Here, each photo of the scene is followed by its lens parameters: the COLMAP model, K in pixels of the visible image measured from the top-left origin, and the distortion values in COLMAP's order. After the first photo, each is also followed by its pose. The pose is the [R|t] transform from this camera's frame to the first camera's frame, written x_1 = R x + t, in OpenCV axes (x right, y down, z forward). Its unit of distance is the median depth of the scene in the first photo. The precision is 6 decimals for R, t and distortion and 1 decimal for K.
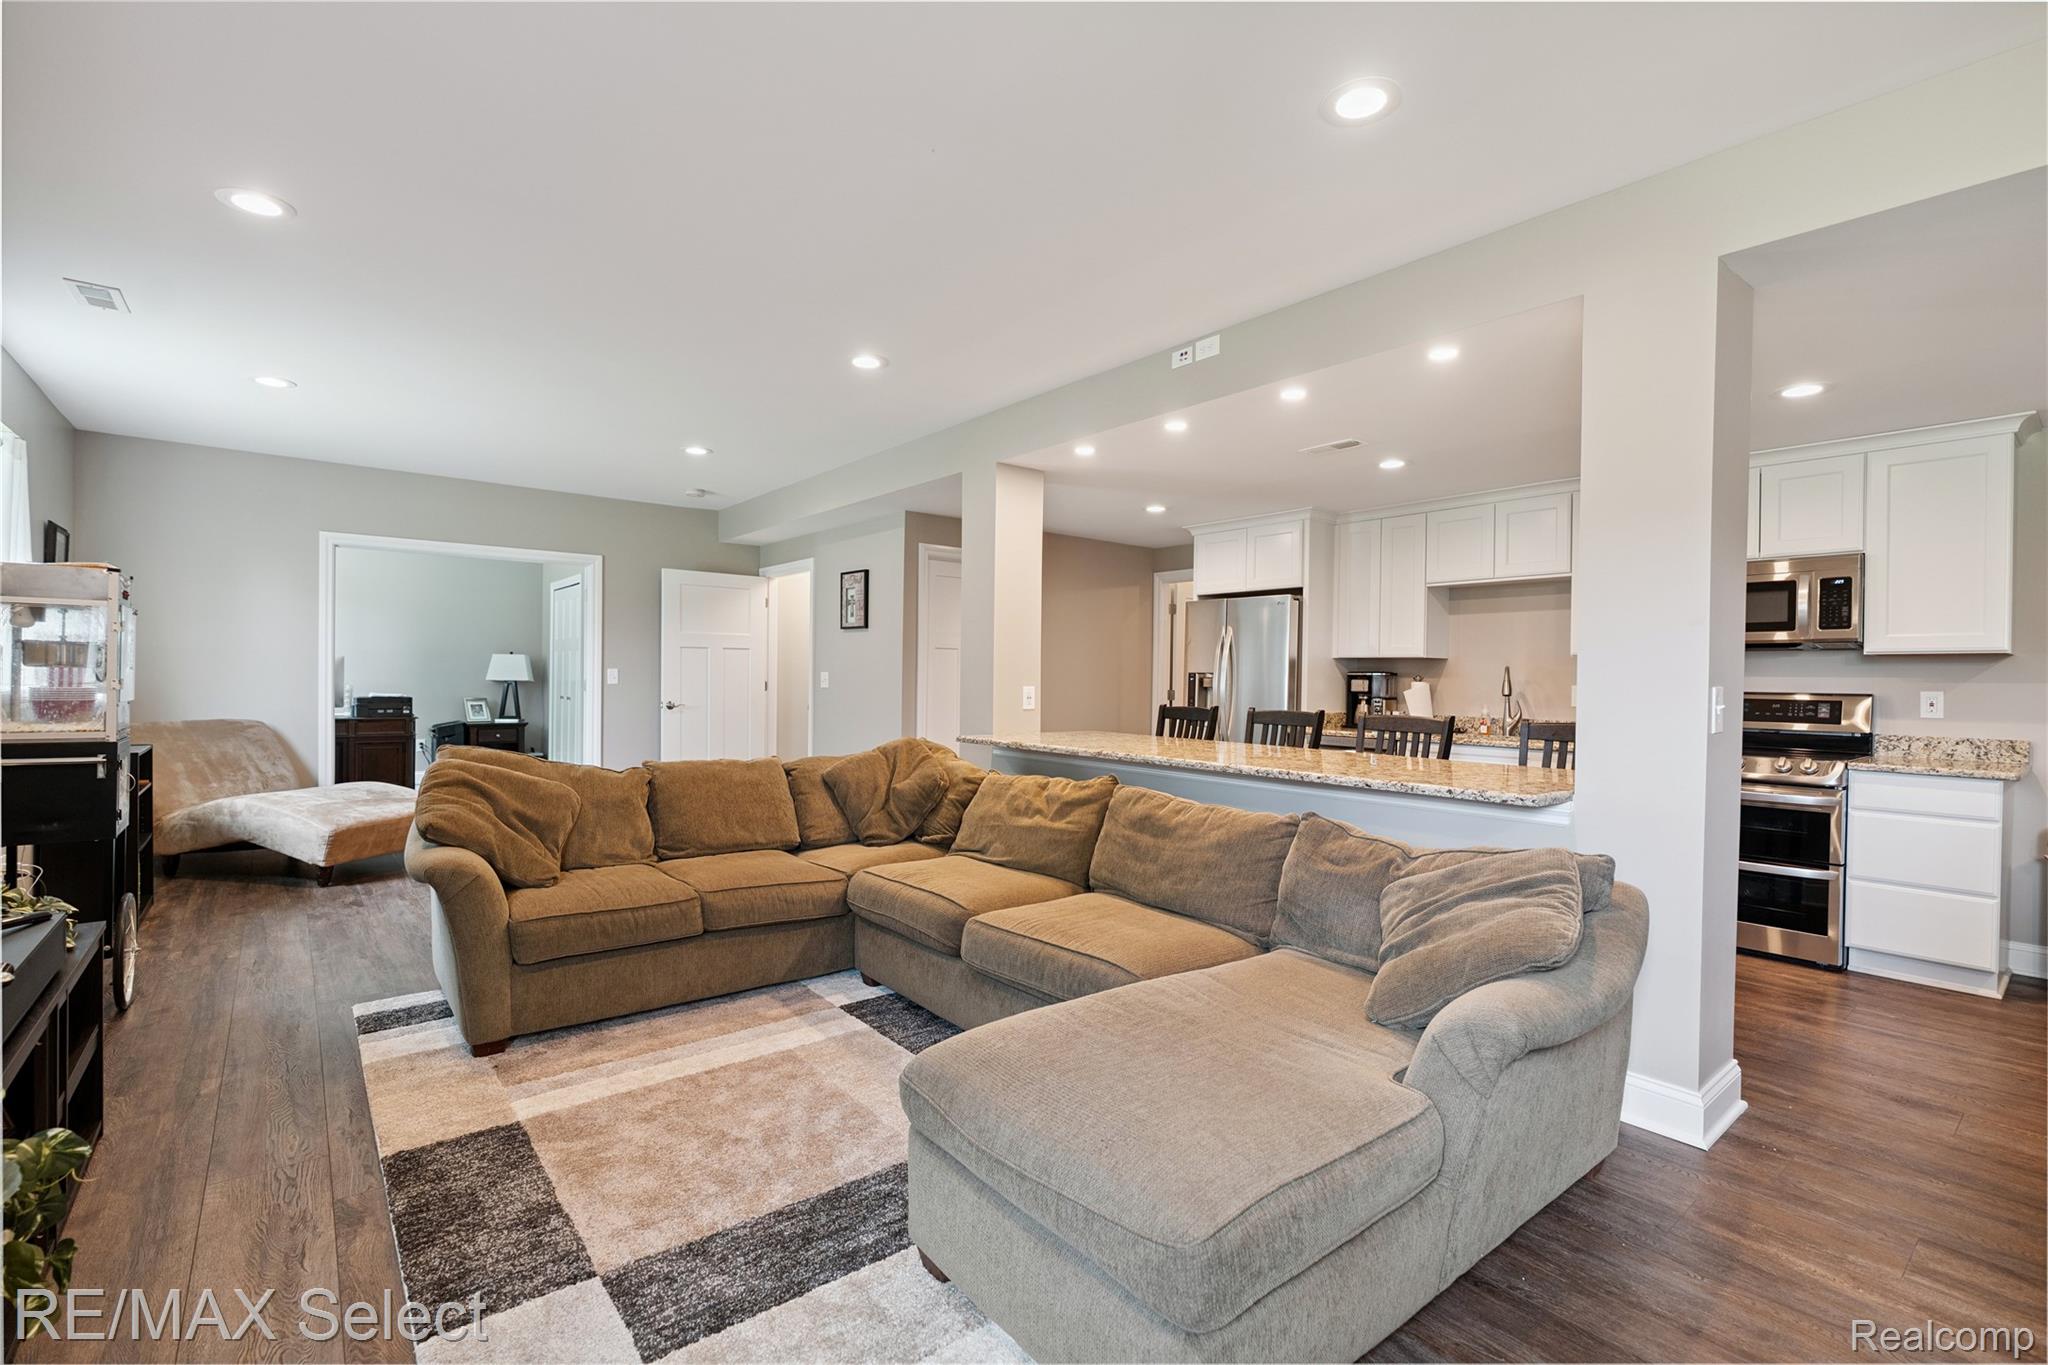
lens RADIAL K [[912.6, 0, 1036.4], [0, 912.6, 684.4], [0, 0, 1]] dist [-0.012785, 0.003947]
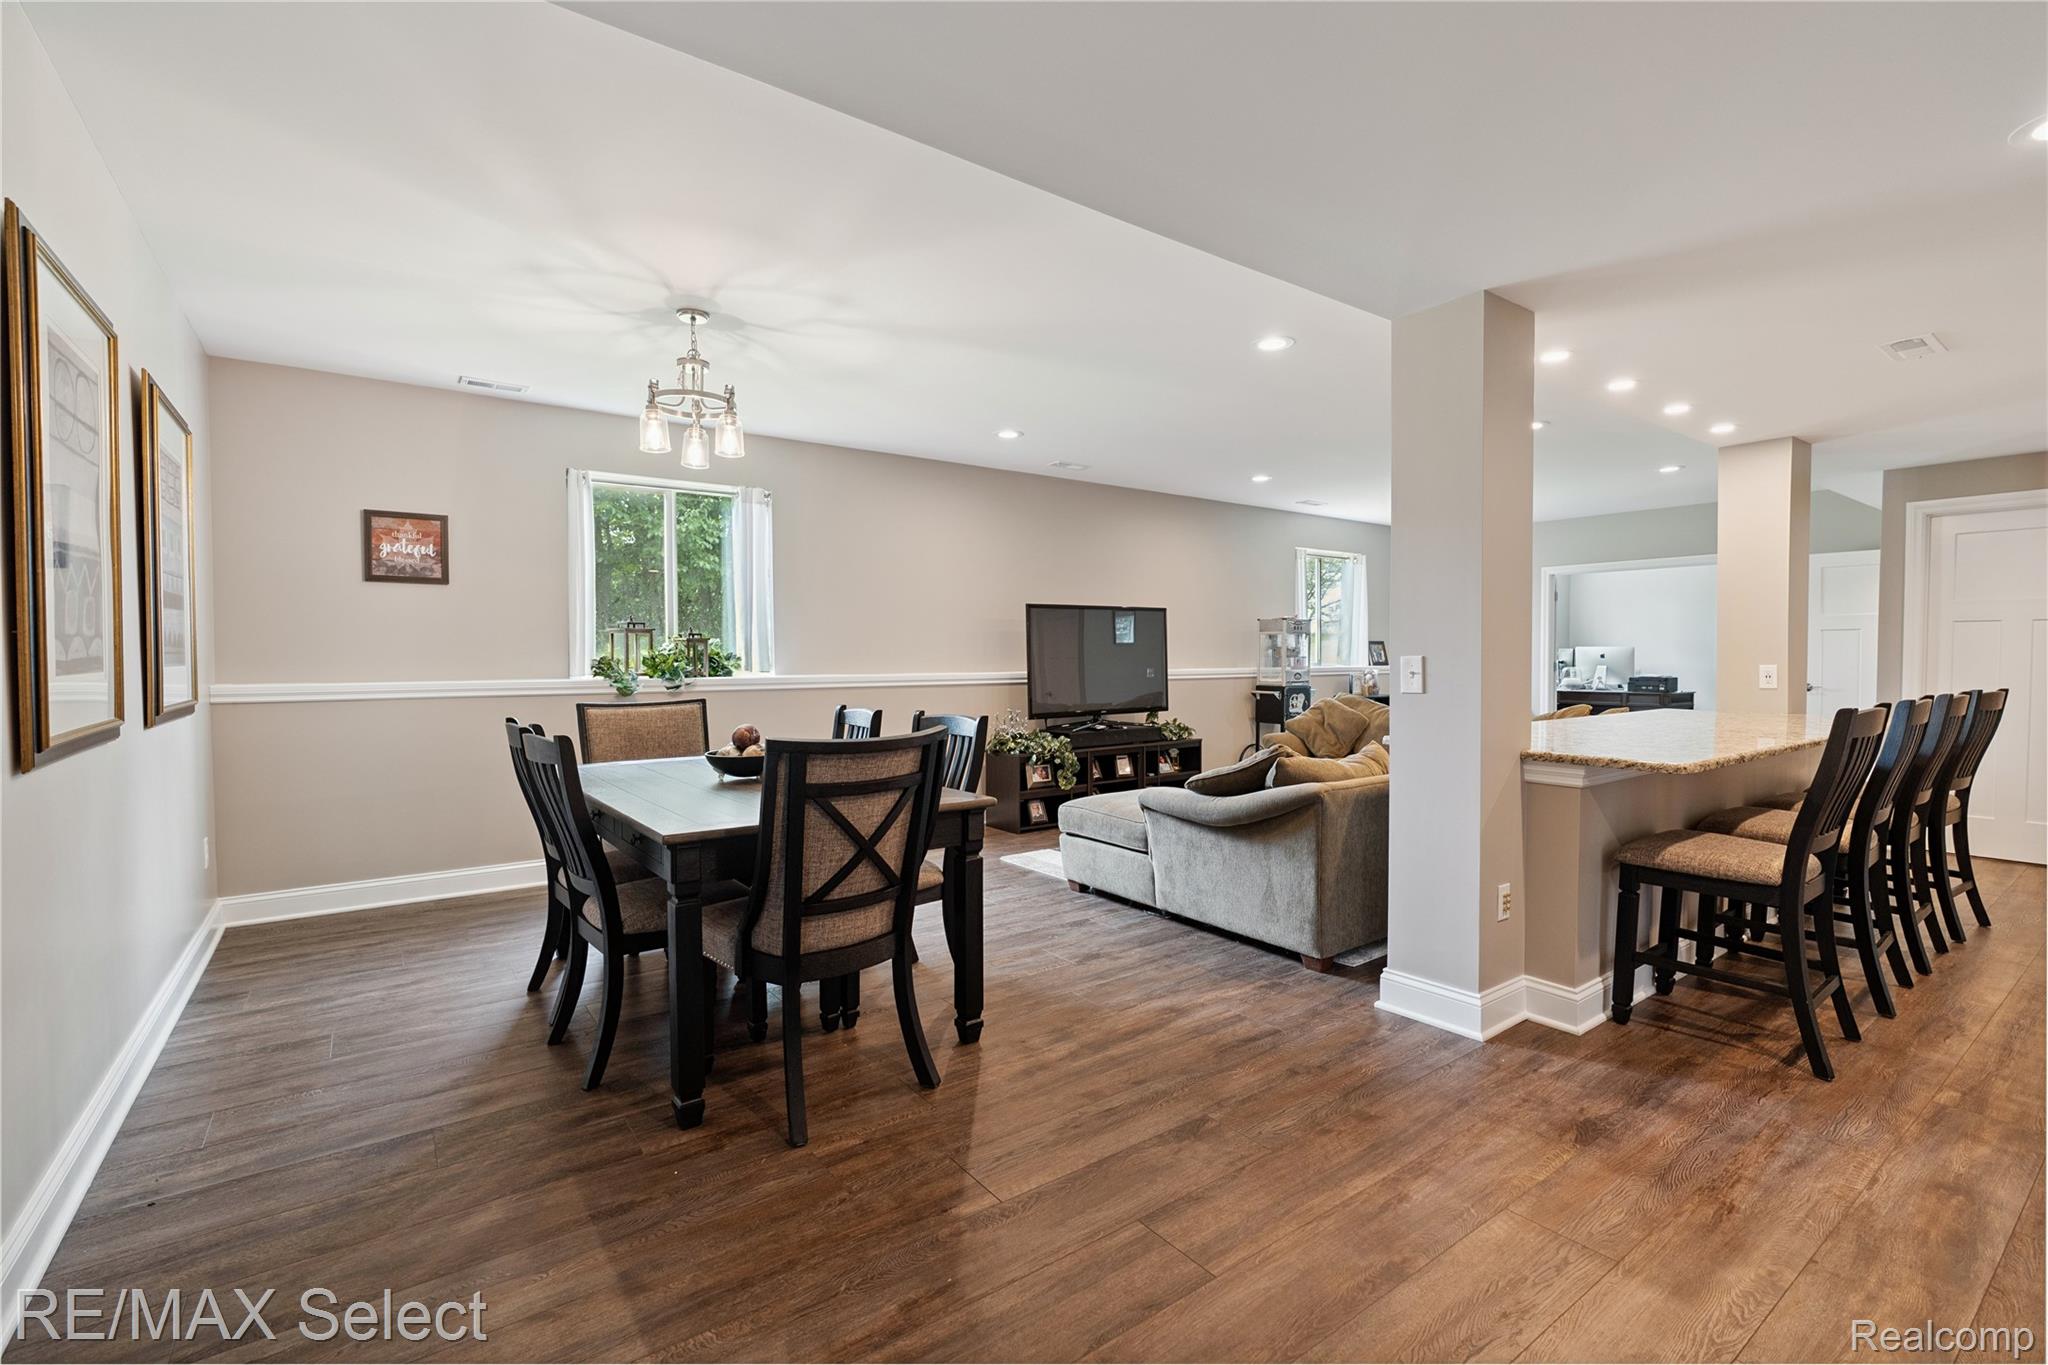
lens RADIAL K [[912.6, 0, 1036.4], [0, 912.6, 684.4], [0, 0, 1]] dist [-0.012785, 0.003947]
pose [[-0.044411, 0.015719, -0.998890, 1.139080], [-0.004731, 0.999862, 0.015945, 0.012818], [0.999002, 0.005434, -0.044331, 0.304923]]
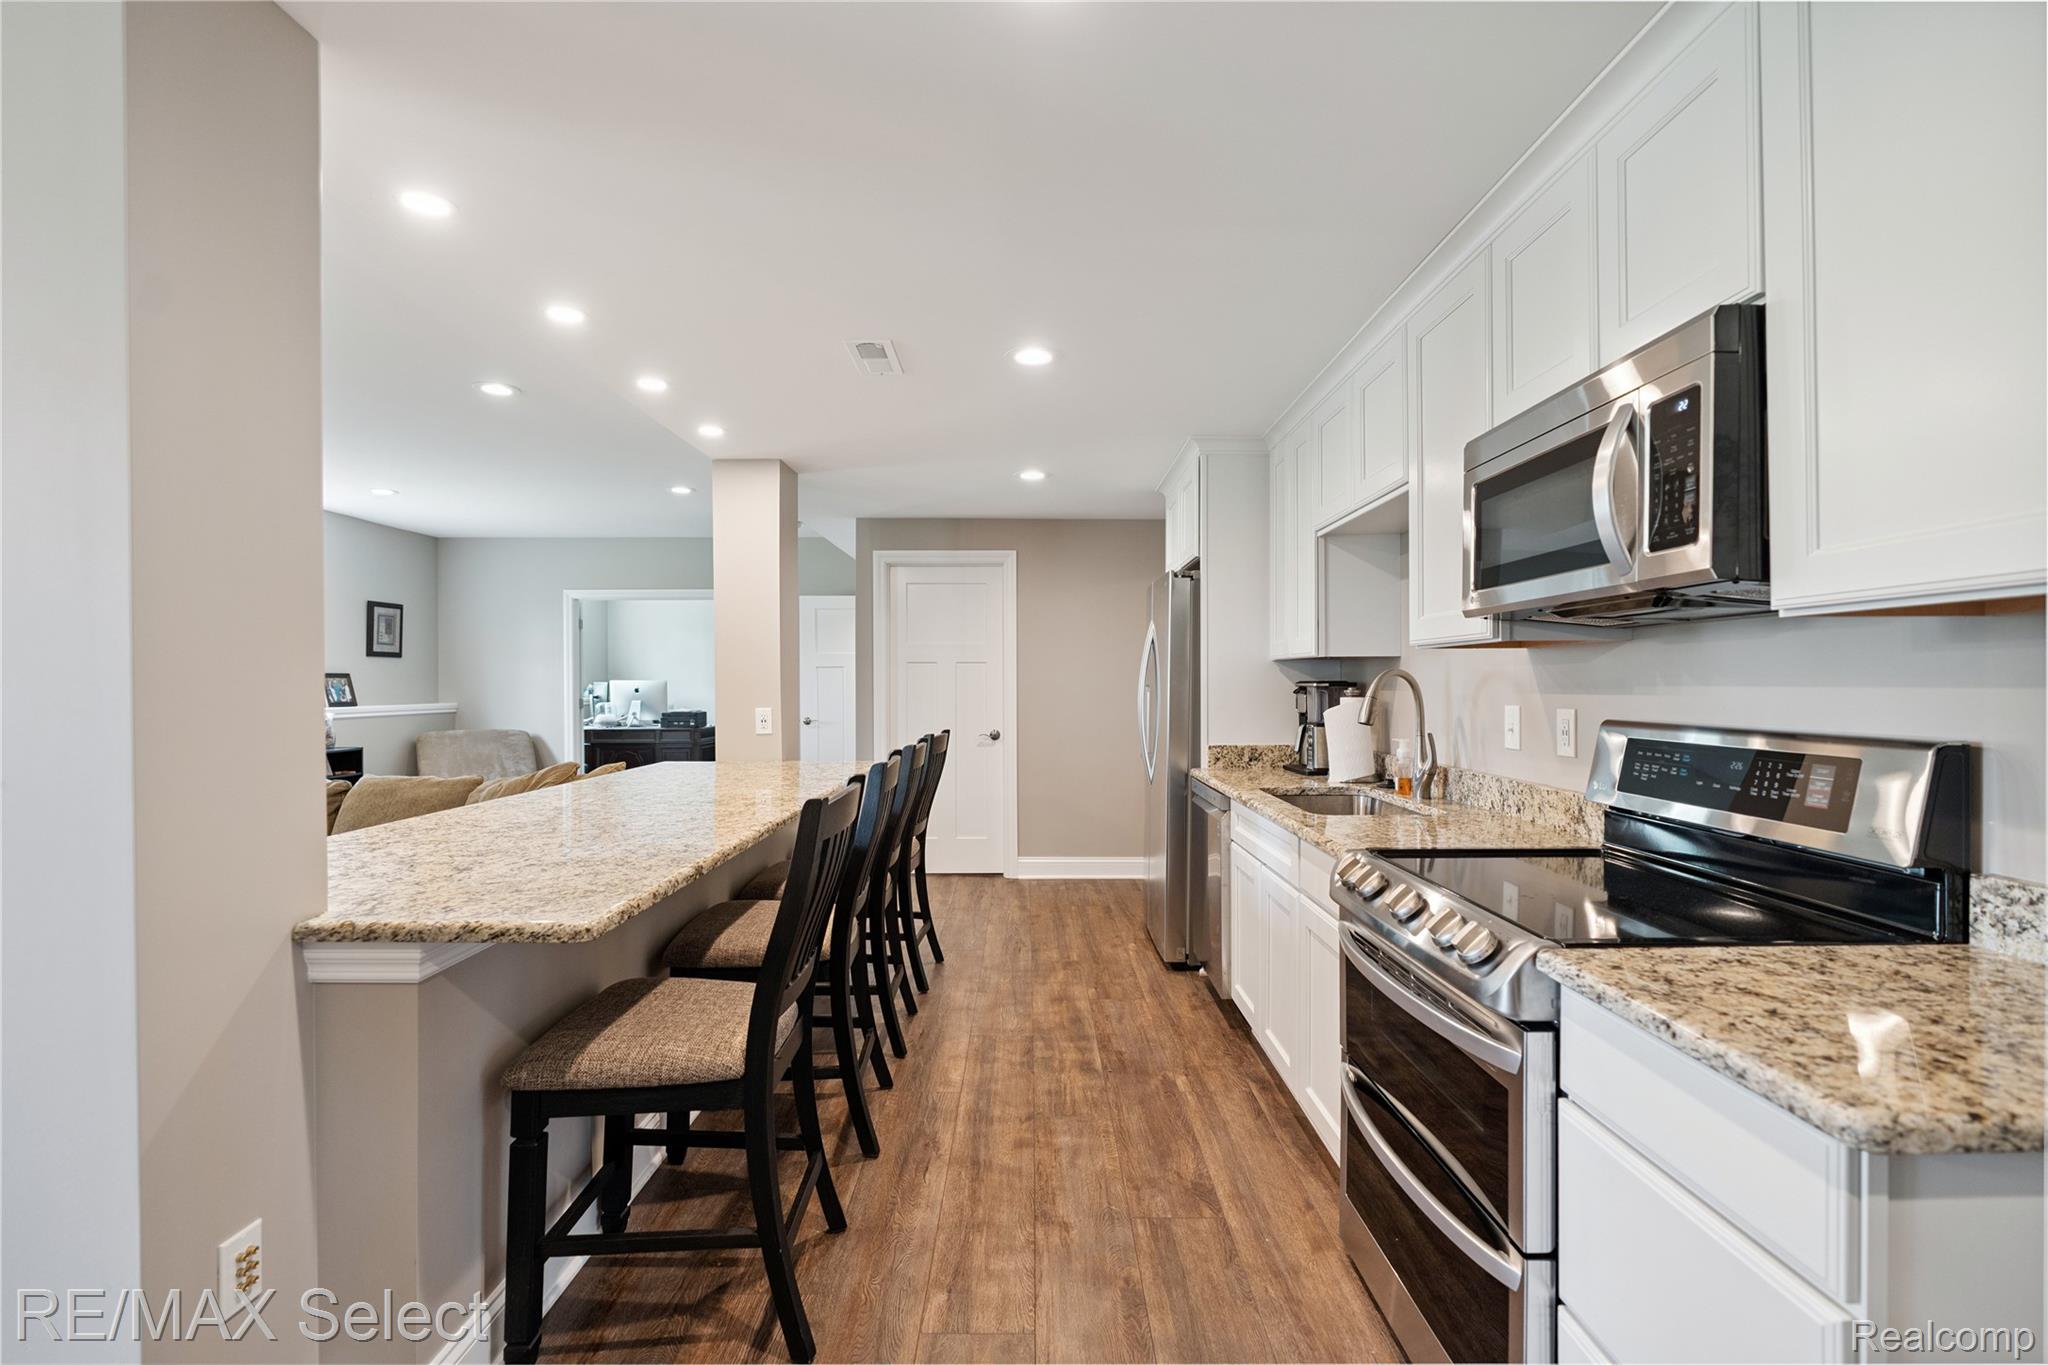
lens RADIAL K [[912.6, 0, 1036.4], [0, 912.6, 684.4], [0, 0, 1]] dist [-0.012785, 0.003947]
pose [[0.780851, -0.016159, -0.624508, 0.852840], [0.011092, 0.999866, -0.012002, -0.008228], [0.624619, 0.002445, 0.780926, 0.554369]]
